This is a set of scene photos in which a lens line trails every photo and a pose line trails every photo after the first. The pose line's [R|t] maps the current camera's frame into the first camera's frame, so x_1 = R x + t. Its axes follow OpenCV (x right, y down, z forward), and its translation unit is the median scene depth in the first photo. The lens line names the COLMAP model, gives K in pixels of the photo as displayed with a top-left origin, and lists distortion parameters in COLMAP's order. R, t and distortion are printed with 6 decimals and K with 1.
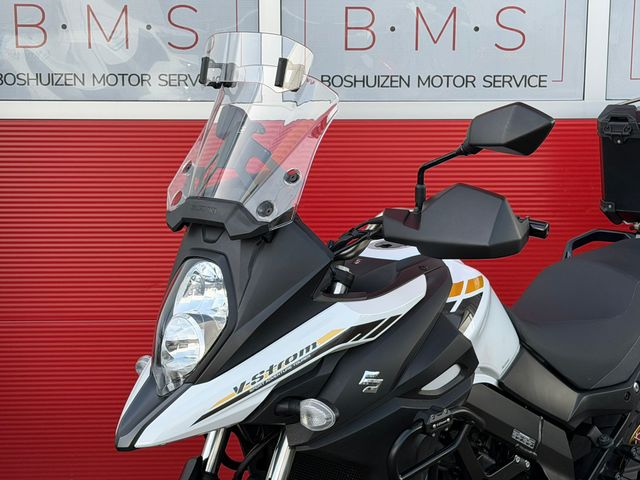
lens RADIAL K [[1301.3, 0, 310.5], [0, 1301.3, 248.7], [0, 0, 1]] dist [0.145873, 0.000000]
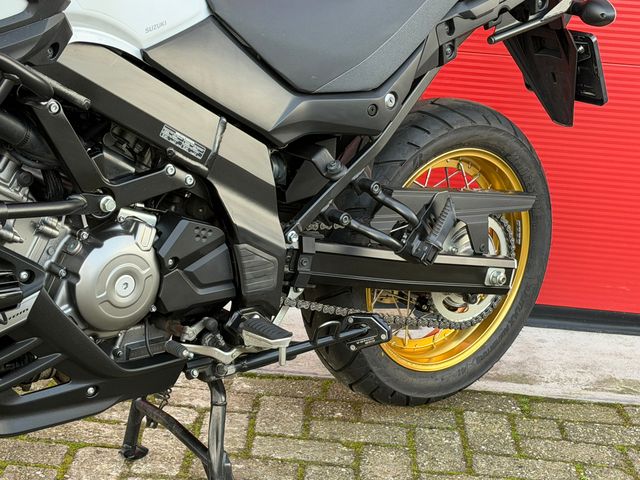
lens RADIAL K [[1301.3, 0, 327.7], [0, 1301.3, 256.9], [0, 0, 1]] dist [0.145873, 0.000000]
pose [[0.994906, 0.093150, -0.038543, 0.259575], [-0.086903, 0.986275, 0.140388, 0.096510], [0.051091, -0.136323, 0.989346, 0.293924]]
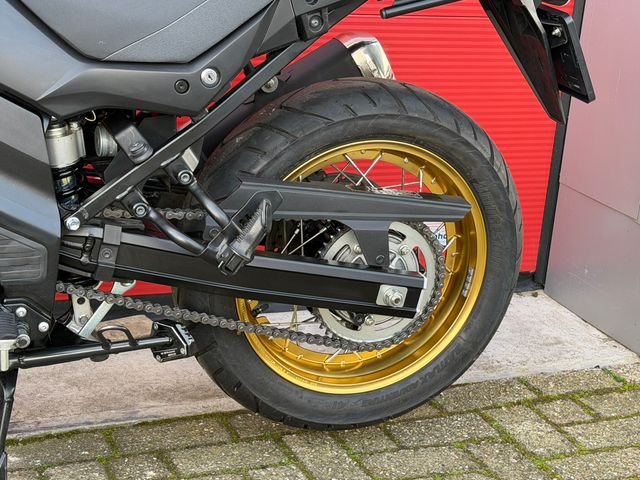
lens RADIAL K [[1301.3, 0, 323.3], [0, 1301.3, 236.4], [0, 0, 1]] dist [0.145873, 0.000000]
pose [[0.911332, 0.205649, -0.356625, 0.548910], [-0.142399, 0.970285, 0.195625, 0.053507], [0.386259, -0.127497, 0.913537, 0.477672]]
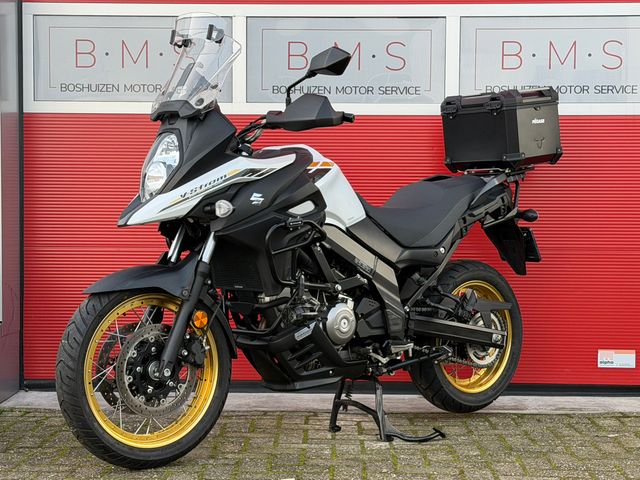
lens RADIAL K [[1301.3, 0, 316.2], [0, 1301.3, 246.5], [0, 0, 1]] dist [0.145873, 0.000000]
pose [[0.998967, 0.007813, -0.044767, 0.169635], [-0.012955, 0.993193, -0.115757, 0.303236], [0.043557, 0.116217, 0.992268, -0.649332]]
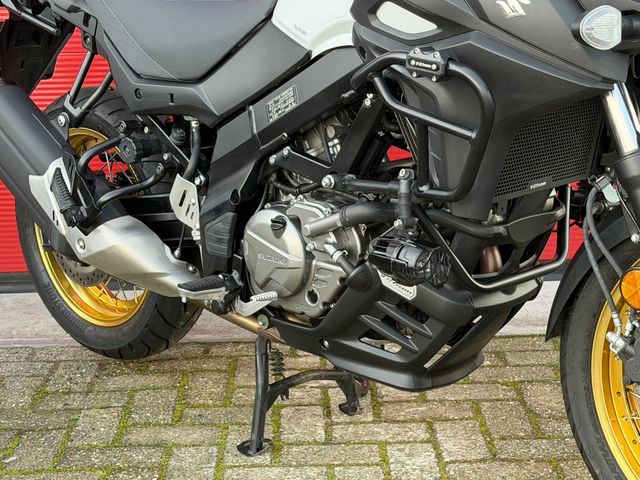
lens RADIAL K [[1282.1, 0, 311.8], [0, 1282.1, 237.8], [0, 0, 1]] dist [0.145591, 0.000000]
pose [[0.999393, -0.018481, -0.029528, 0.135741], [0.021327, 0.994843, 0.099155, 0.129050], [0.027543, -0.099724, 0.994634, 0.169973]]
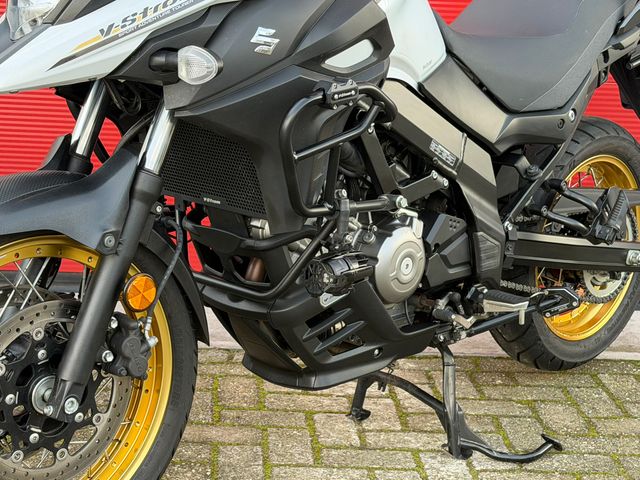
lens RADIAL K [[1301.3, 0, 314.1], [0, 1301.3, 256.6], [0, 0, 1]] dist [0.145873, 0.000000]
pose [[0.998482, 0.038464, 0.039434, 0.040074], [-0.042196, 0.994228, 0.098637, 0.125348], [-0.035412, -0.100151, 0.994342, 0.102370]]
